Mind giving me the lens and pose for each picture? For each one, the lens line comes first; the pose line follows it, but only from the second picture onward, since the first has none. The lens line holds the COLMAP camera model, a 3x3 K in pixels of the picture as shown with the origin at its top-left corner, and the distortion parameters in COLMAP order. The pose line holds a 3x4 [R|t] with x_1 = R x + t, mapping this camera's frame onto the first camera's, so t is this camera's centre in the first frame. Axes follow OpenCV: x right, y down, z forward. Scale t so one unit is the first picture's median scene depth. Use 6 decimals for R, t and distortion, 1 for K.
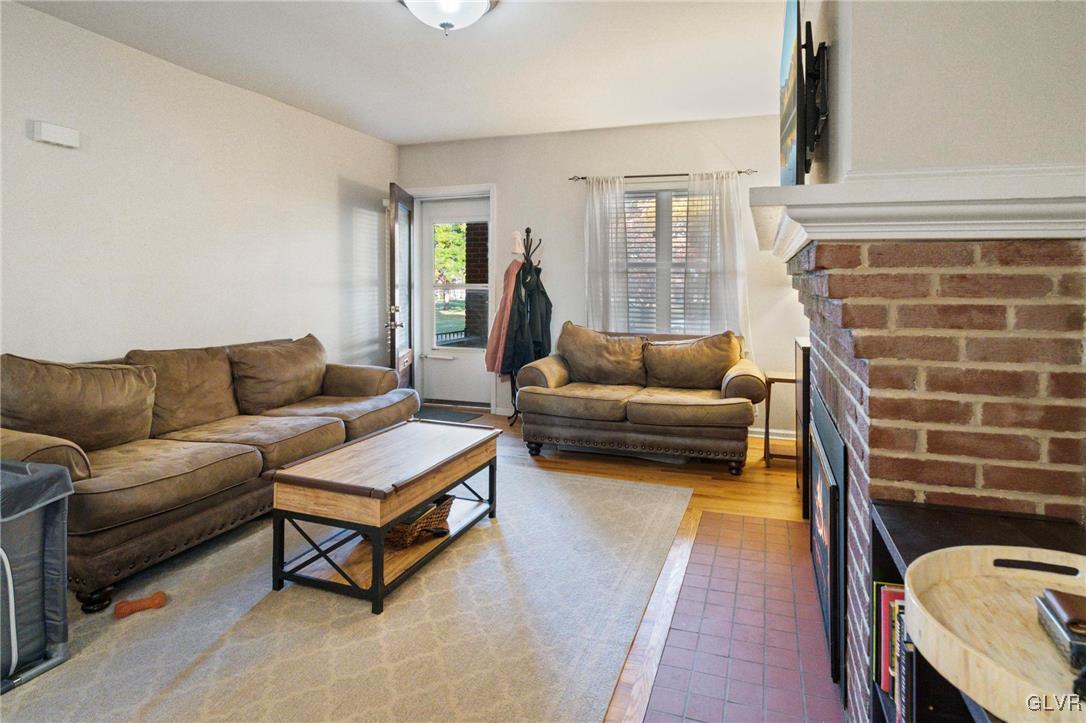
lens RADIAL K [[591.3, 0, 532.0], [0, 591.3, 296.6], [0, 0, 1]] dist [-0.002081, 0.000201]
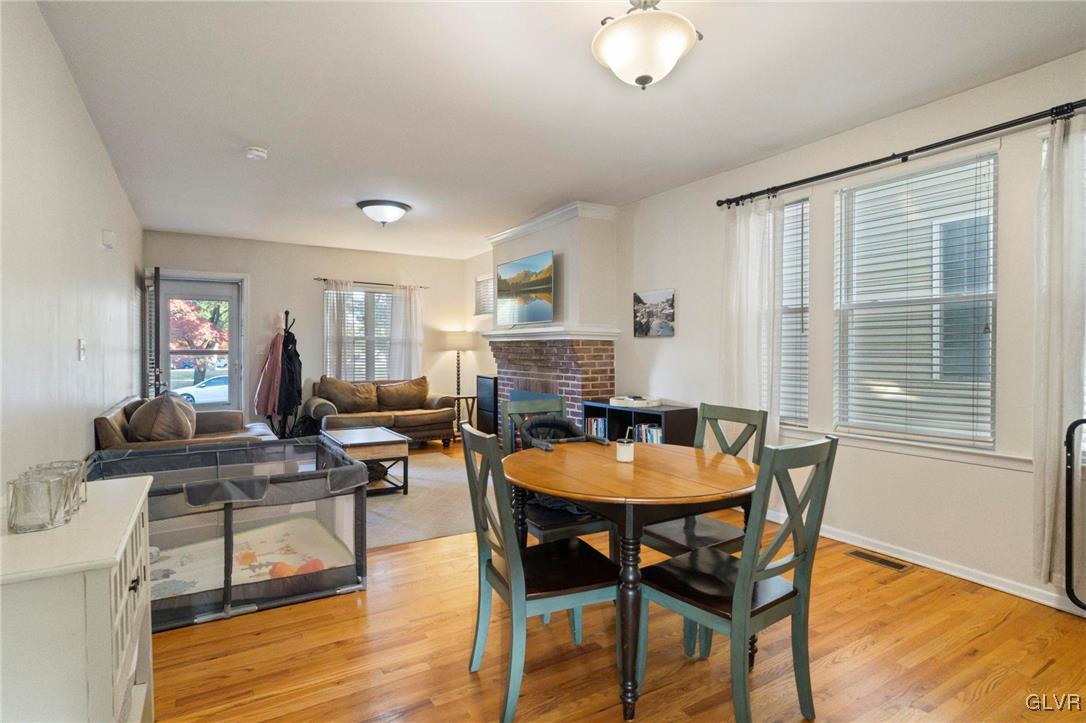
lens RADIAL K [[591.3, 0, 547.6], [0, 591.3, 359.4], [0, 0, 1]] dist [-0.002081, 0.000201]
pose [[0.618688, -0.013128, 0.785527, -0.958798], [0.017355, 0.999845, 0.003041, 0.009210], [-0.785445, 0.011751, 0.618820, -0.470101]]
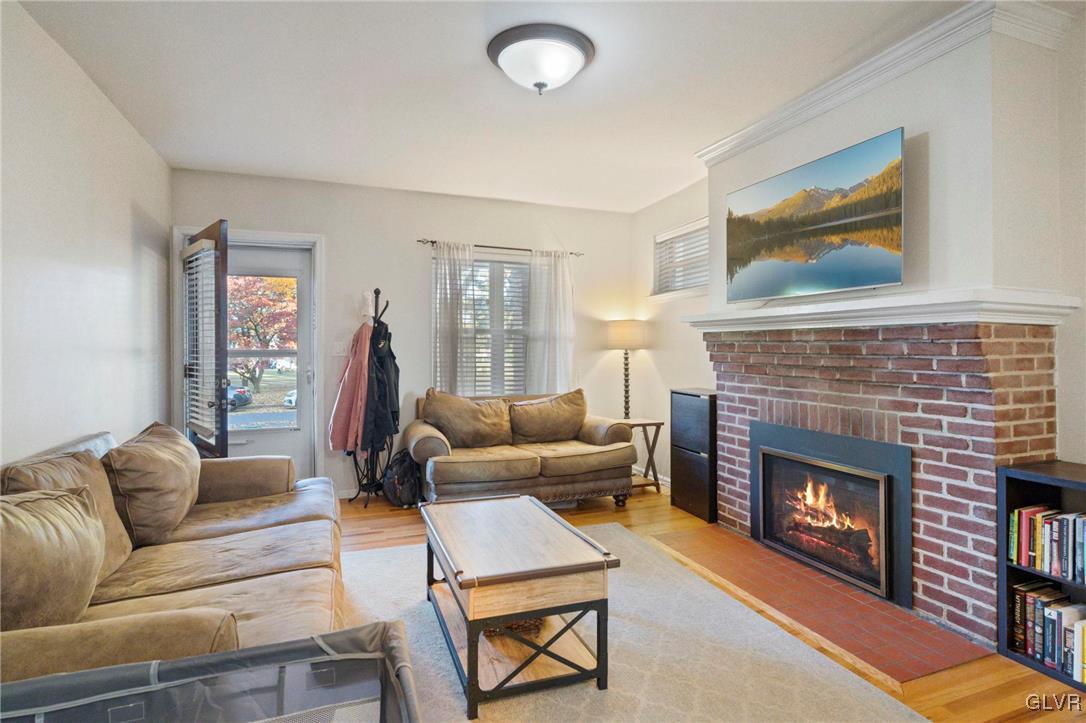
lens RADIAL K [[591.3, 0, 545.4], [0, 591.3, 353.8], [0, 0, 1]] dist [-0.002081, 0.000201]
pose [[0.753680, -0.009874, 0.657168, -0.544216], [0.018752, 0.999803, -0.006483, -0.005228], [-0.656974, 0.017210, 0.753717, 0.180773]]
